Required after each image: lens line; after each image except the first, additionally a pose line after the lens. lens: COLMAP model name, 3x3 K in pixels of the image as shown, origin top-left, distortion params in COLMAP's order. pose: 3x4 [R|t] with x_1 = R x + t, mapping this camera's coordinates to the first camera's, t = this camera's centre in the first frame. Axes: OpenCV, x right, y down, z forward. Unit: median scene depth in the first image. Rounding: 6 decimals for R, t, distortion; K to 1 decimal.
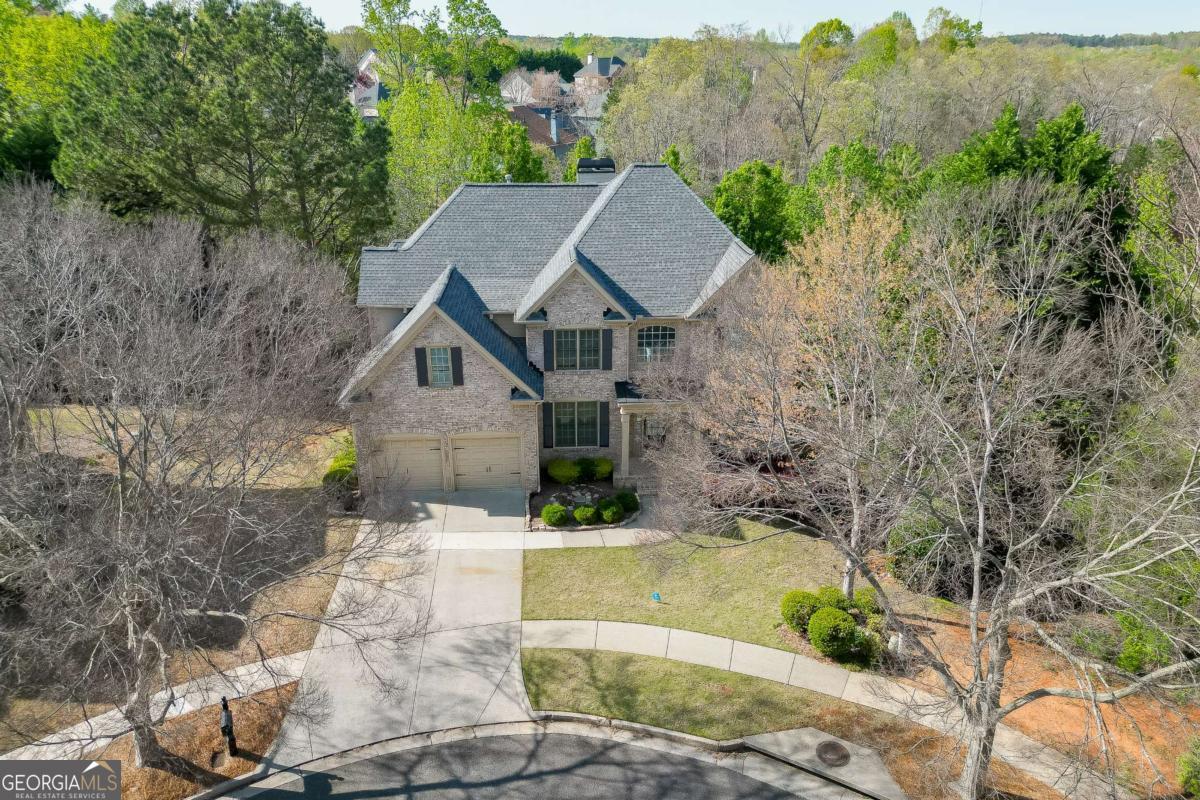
lens RADIAL K [[807.6, 0, 600.0], [0, 807.6, 400.0], [0, 0, 1]] dist [0.001708, -0.000022]
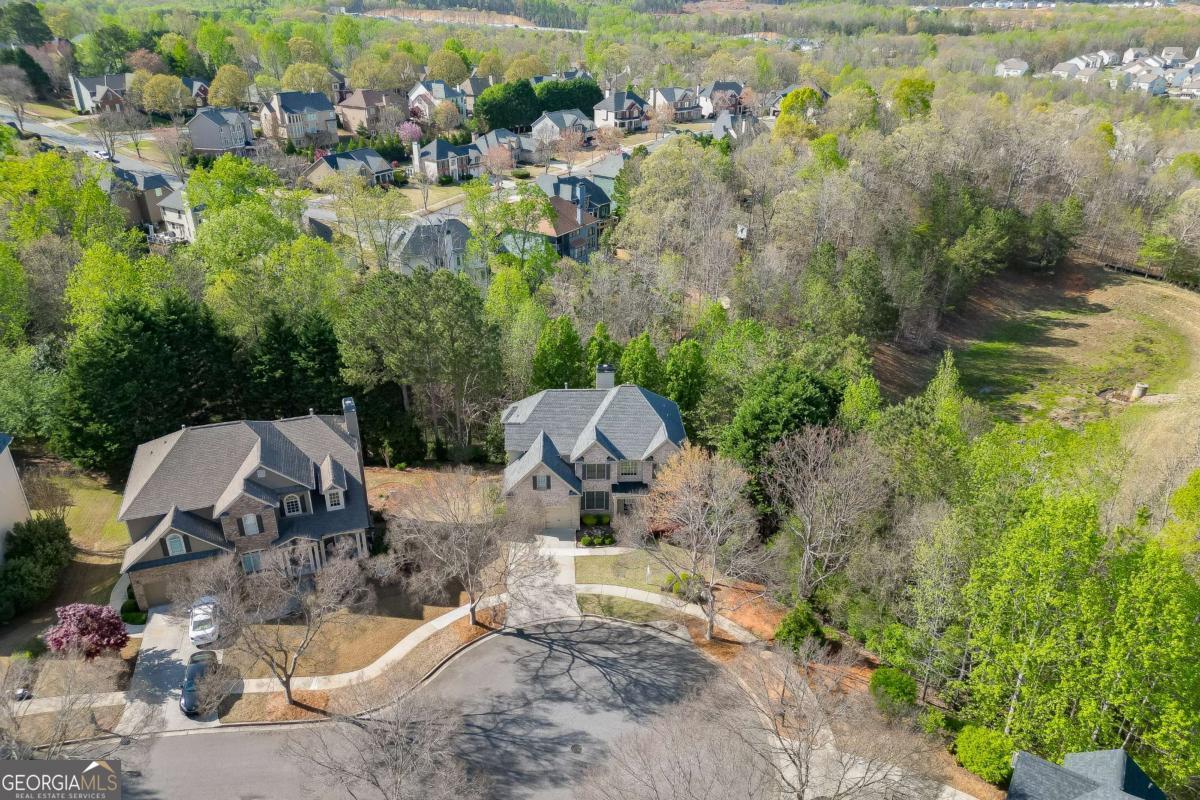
lens RADIAL K [[807.6, 0, 600.0], [0, 807.6, 400.0], [0, 0, 1]] dist [0.001708, -0.000022]
pose [[0.999725, 0.016371, -0.016817, 0.022236], [-0.015024, 0.996891, 0.077342, -0.481143], [0.018031, -0.077068, 0.996863, -1.451640]]
